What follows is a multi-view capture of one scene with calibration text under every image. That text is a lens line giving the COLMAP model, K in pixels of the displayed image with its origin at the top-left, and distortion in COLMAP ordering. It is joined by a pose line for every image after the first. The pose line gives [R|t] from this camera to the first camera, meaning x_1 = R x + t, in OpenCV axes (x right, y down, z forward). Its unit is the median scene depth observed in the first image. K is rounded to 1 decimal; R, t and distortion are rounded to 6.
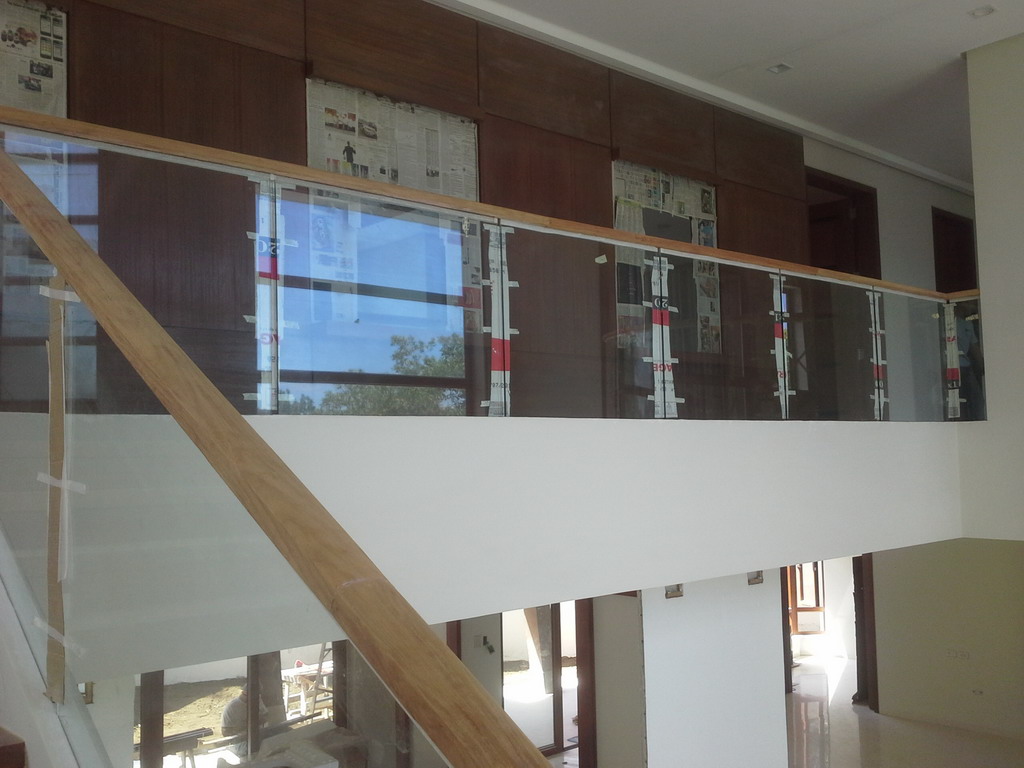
lens RADIAL K [[964.7, 0, 529.3], [0, 964.7, 401.9], [0, 0, 1]] dist [0.010913, -0.012697]
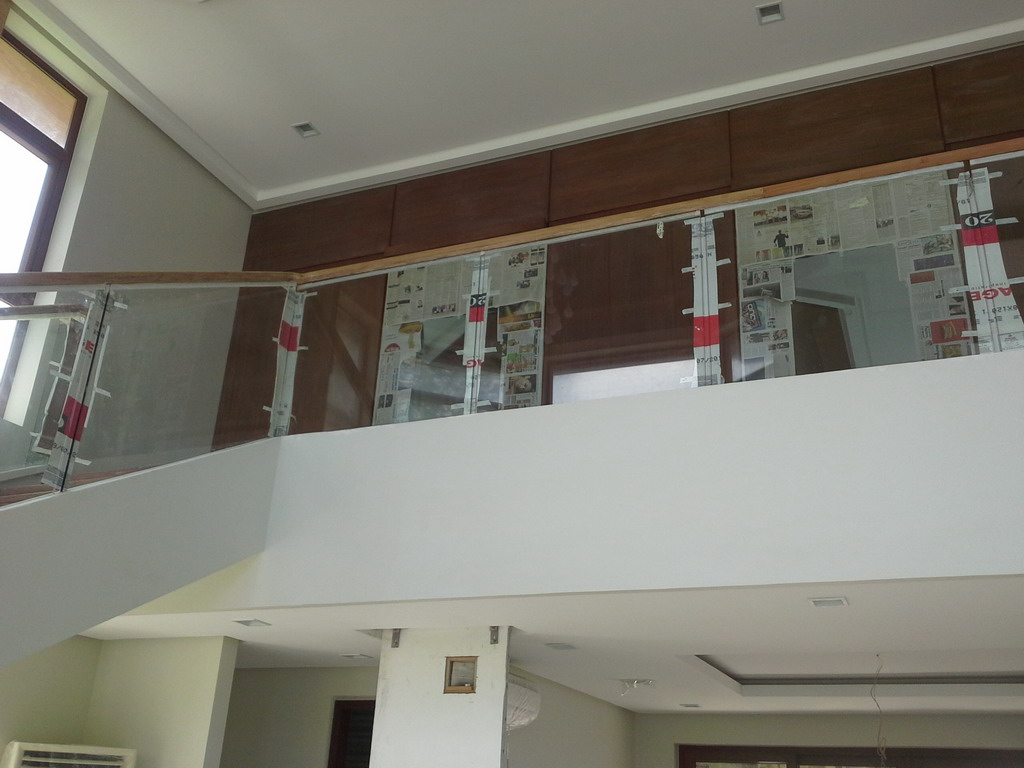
lens RADIAL K [[974.9, 0, 512.0], [0, 974.9, 384.0], [0, 0, 1]] dist [0.006572, -0.007446]
pose [[0.445048, -0.322365, -0.835472, 0.576815], [0.009219, 0.934560, -0.355687, 0.293226], [0.895460, 0.150596, 0.418895, 0.351416]]
